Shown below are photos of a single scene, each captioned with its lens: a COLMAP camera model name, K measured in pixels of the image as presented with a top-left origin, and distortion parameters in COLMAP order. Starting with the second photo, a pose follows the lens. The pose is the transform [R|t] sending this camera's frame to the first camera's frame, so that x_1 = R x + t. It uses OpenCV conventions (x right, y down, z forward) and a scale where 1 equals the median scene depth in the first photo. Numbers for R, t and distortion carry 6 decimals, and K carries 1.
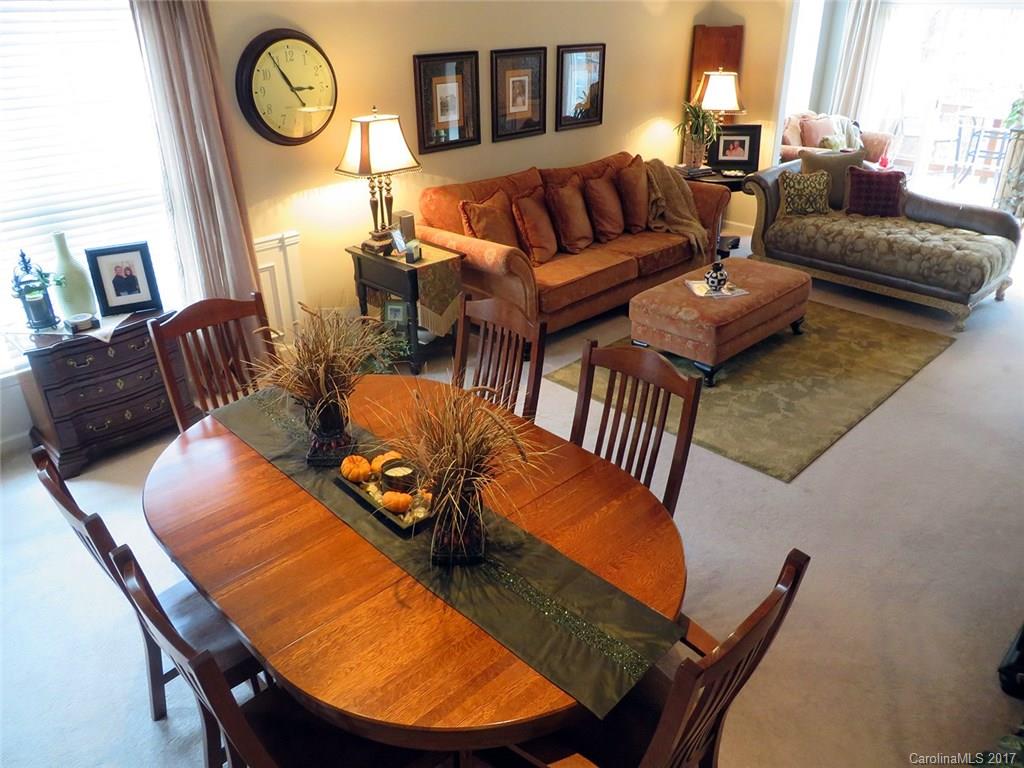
lens RADIAL K [[764.6, 0, 512.9], [0, 764.6, 379.2], [0, 0, 1]] dist [-0.017206, 0.002075]
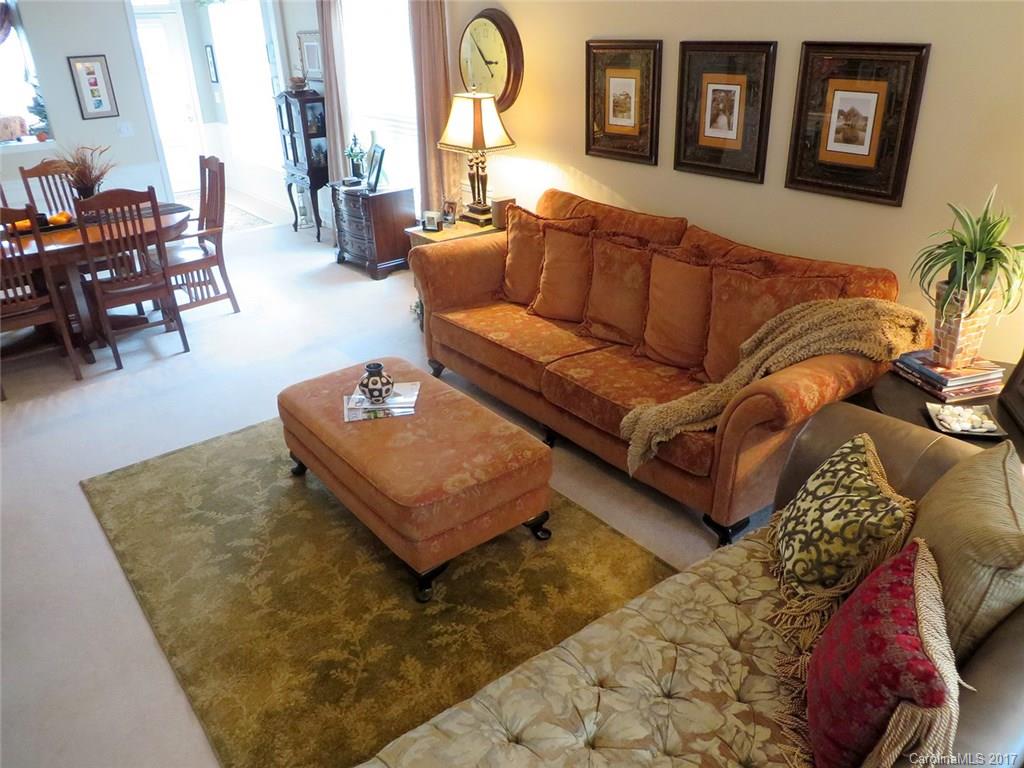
lens RADIAL K [[764.6, 0, 508.2], [0, 764.6, 386.5], [0, 0, 1]] dist [-0.017206, 0.002075]
pose [[-0.123790, 0.438330, -0.890249, 0.773094], [-0.420235, 0.789570, 0.447193, -0.434854], [0.898932, 0.429471, 0.086461, 0.951384]]
